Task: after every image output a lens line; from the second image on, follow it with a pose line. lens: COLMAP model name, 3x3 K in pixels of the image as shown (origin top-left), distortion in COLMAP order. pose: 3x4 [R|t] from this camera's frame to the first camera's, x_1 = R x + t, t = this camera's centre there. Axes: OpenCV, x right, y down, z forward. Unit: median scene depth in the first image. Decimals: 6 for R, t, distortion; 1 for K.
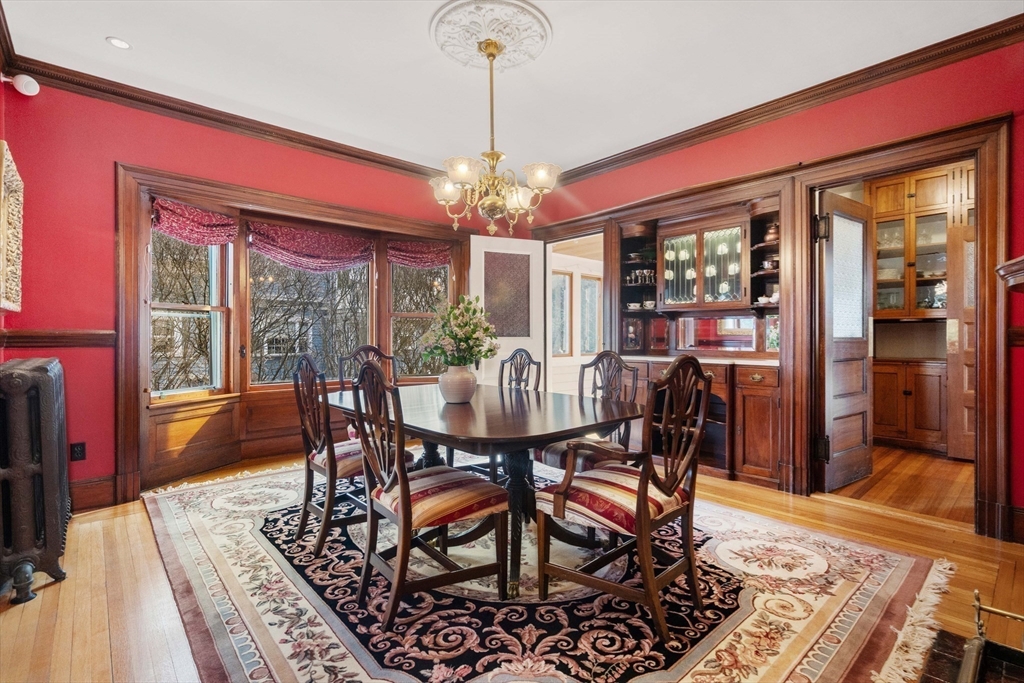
lens RADIAL K [[481.7, 0, 519.8], [0, 481.7, 331.5], [0, 0, 1]] dist [-0.001271, 0.000873]
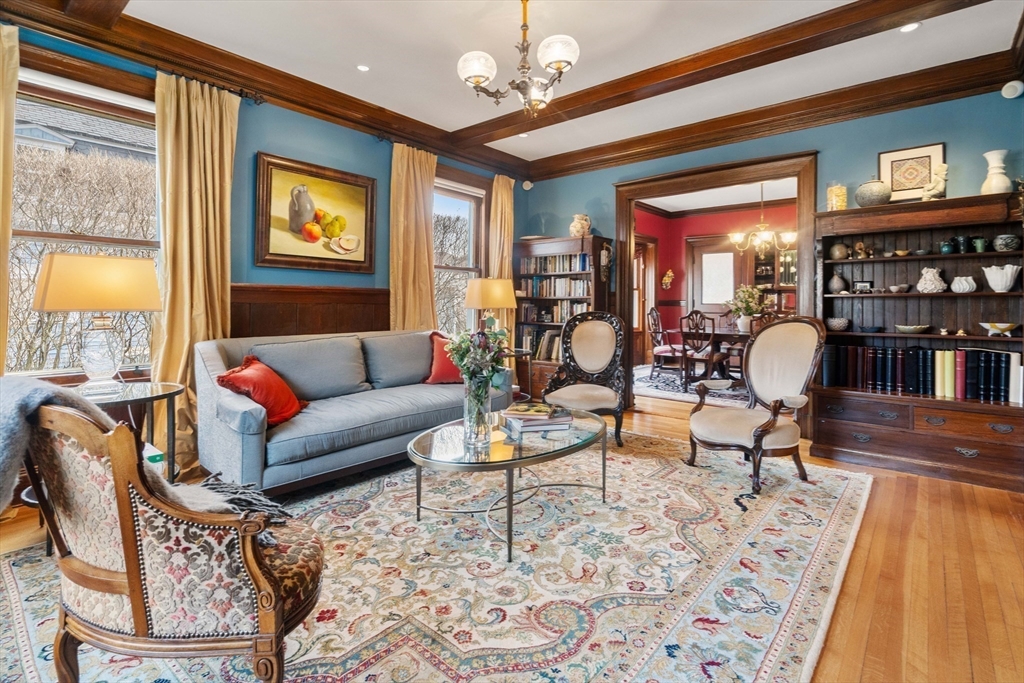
lens RADIAL K [[484.5, 0, 515.4], [0, 484.5, 305.1], [0, 0, 1]] dist [-0.002954, 0.000267]
pose [[0.991541, 0.000330, 0.129795, -1.689996], [-0.002081, 0.999909, 0.013355, -0.008895], [-0.129779, -0.013512, 0.991451, -1.264349]]
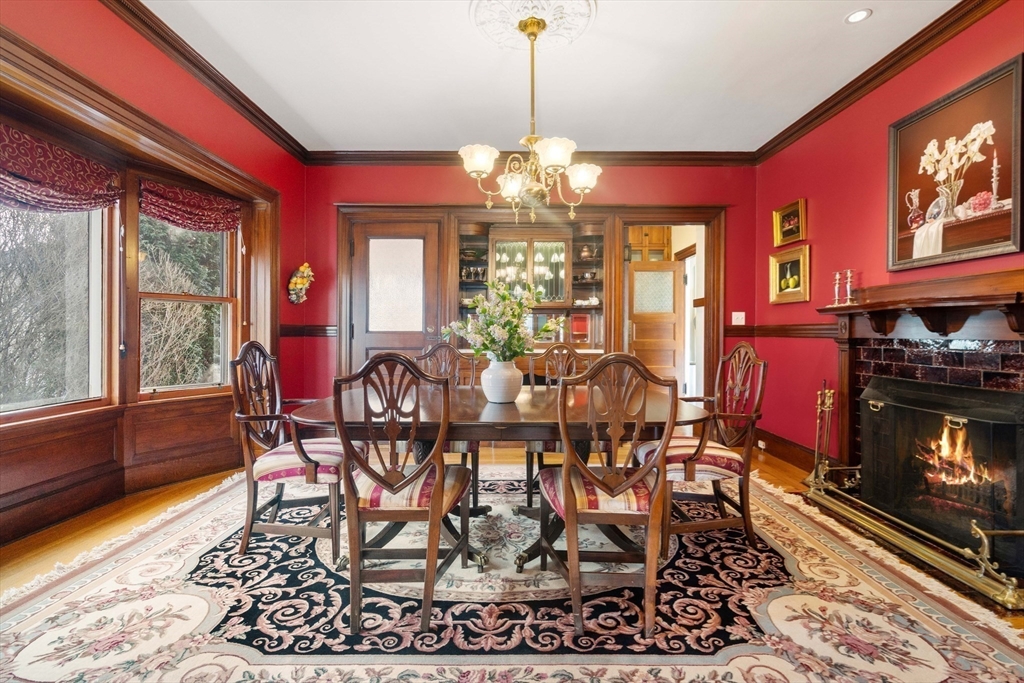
lens RADIAL K [[481.7, 0, 519.8], [0, 481.7, 331.5], [0, 0, 1]] dist [-0.001271, 0.000873]
pose [[0.664269, 0.001325, 0.747492, -0.867726], [-0.007946, 0.999954, 0.005289, 0.011856], [-0.747451, -0.009453, 0.664249, 0.423331]]
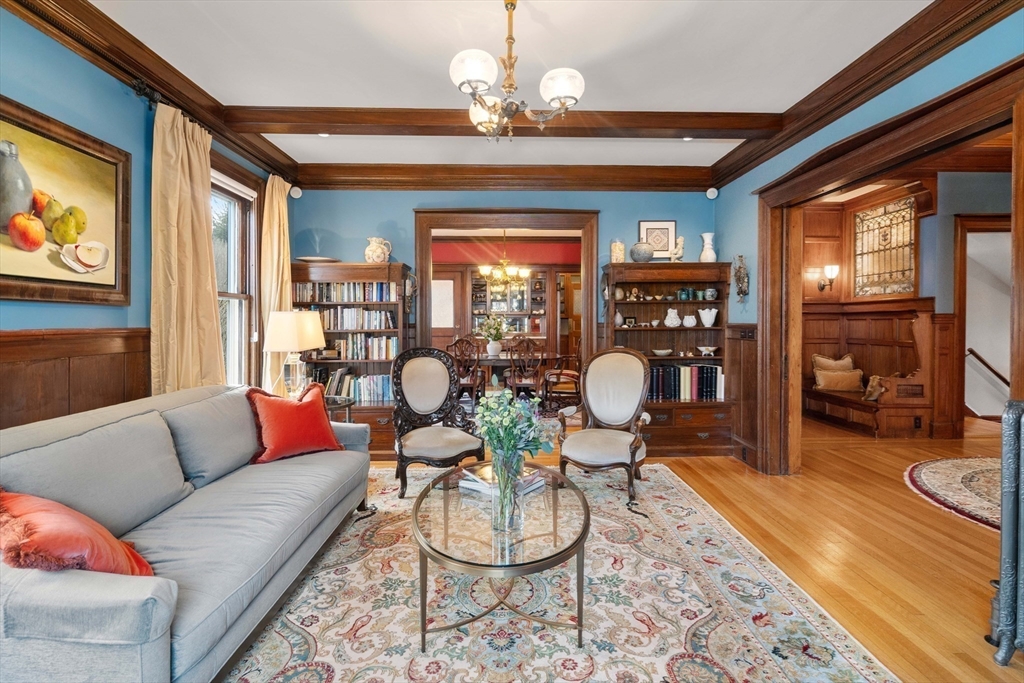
lens RADIAL K [[481.7, 0, 519.8], [0, 481.7, 331.5], [0, 0, 1]] dist [-0.001271, 0.000873]
pose [[0.653441, -0.025279, 0.756555, -2.200252], [0.000112, 0.999445, 0.033297, -0.072338], [-0.756978, -0.021673, 0.653081, -0.859667]]
